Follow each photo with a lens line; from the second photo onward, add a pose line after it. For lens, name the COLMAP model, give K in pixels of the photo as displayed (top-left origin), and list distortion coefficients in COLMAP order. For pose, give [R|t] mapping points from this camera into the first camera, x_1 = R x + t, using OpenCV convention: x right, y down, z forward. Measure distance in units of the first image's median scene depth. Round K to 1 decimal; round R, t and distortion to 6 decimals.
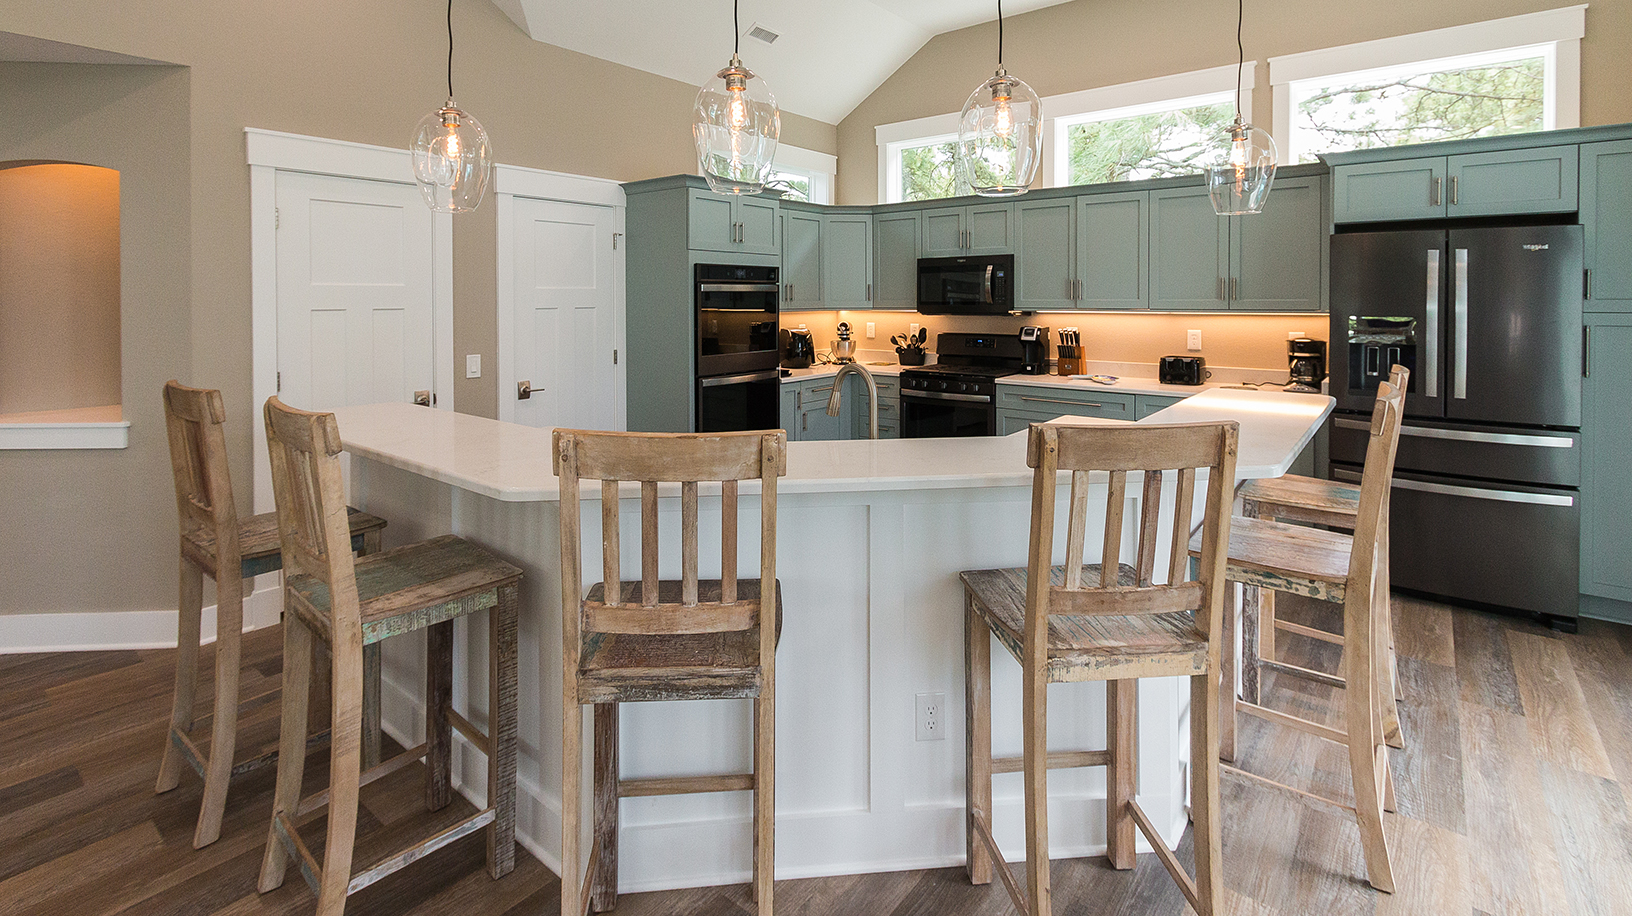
lens RADIAL K [[750.7, 0, 816.0], [0, 750.7, 458.0], [0, 0, 1]] dist [0.000254, 0.000007]
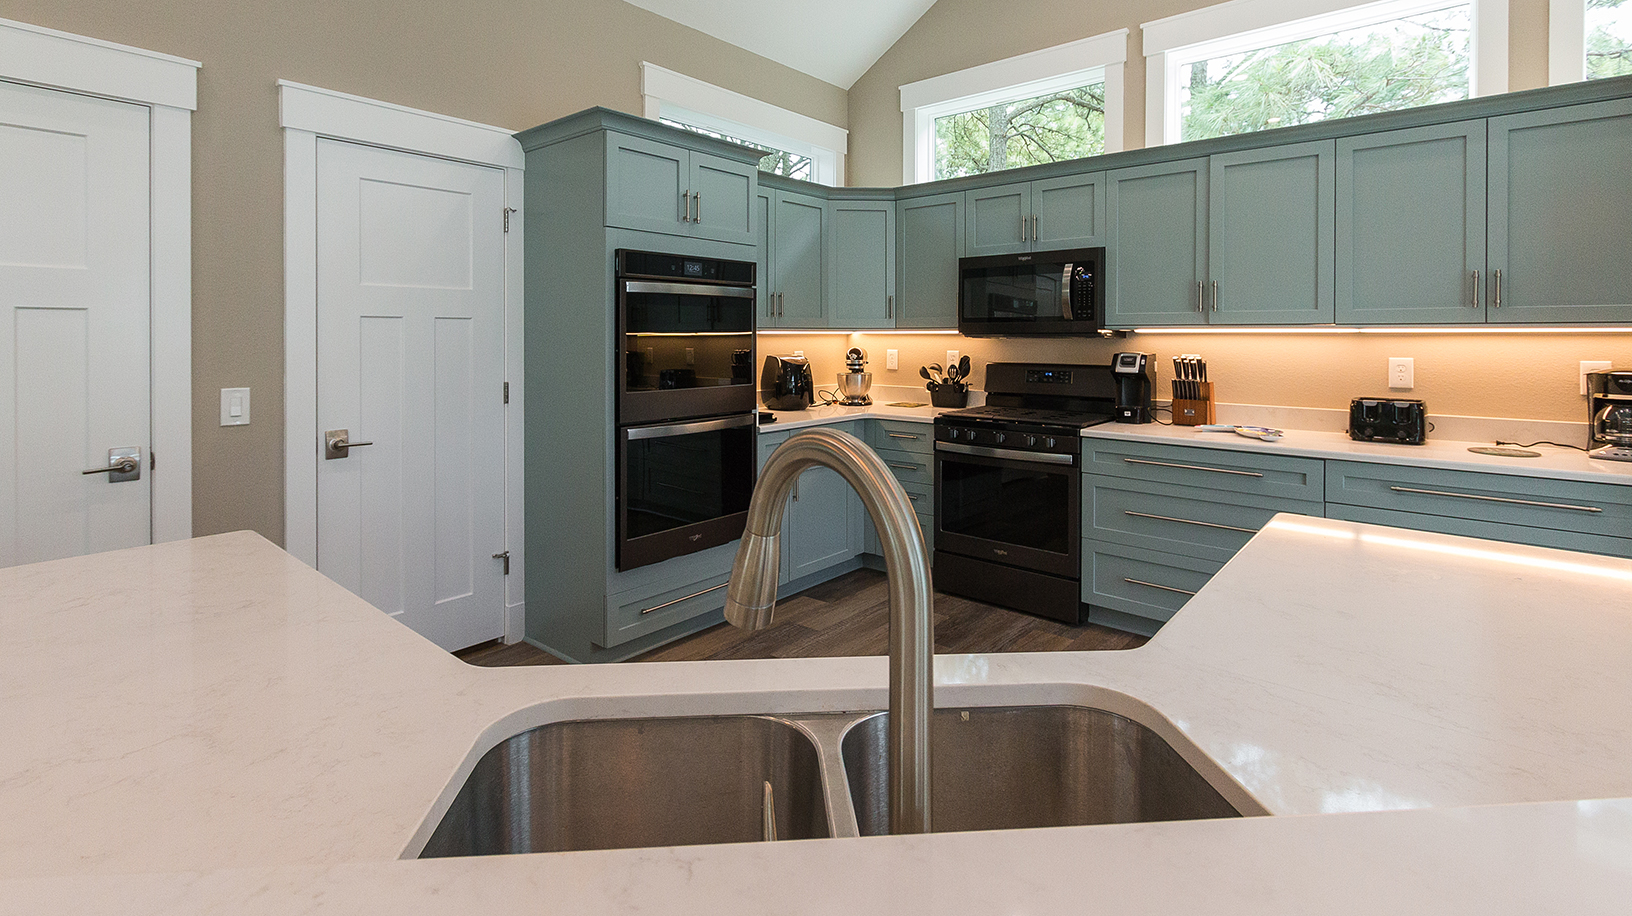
lens RADIAL K [[751.9, 0, 789.3], [0, 751.9, 439.7], [0, 0, 1]] dist [-0.000821, -0.000305]
pose [[0.998058, 0.010866, -0.061331, 0.021316], [-0.015300, 0.997266, -0.072294, -0.042502], [0.060377, 0.073092, 0.995496, 0.307854]]
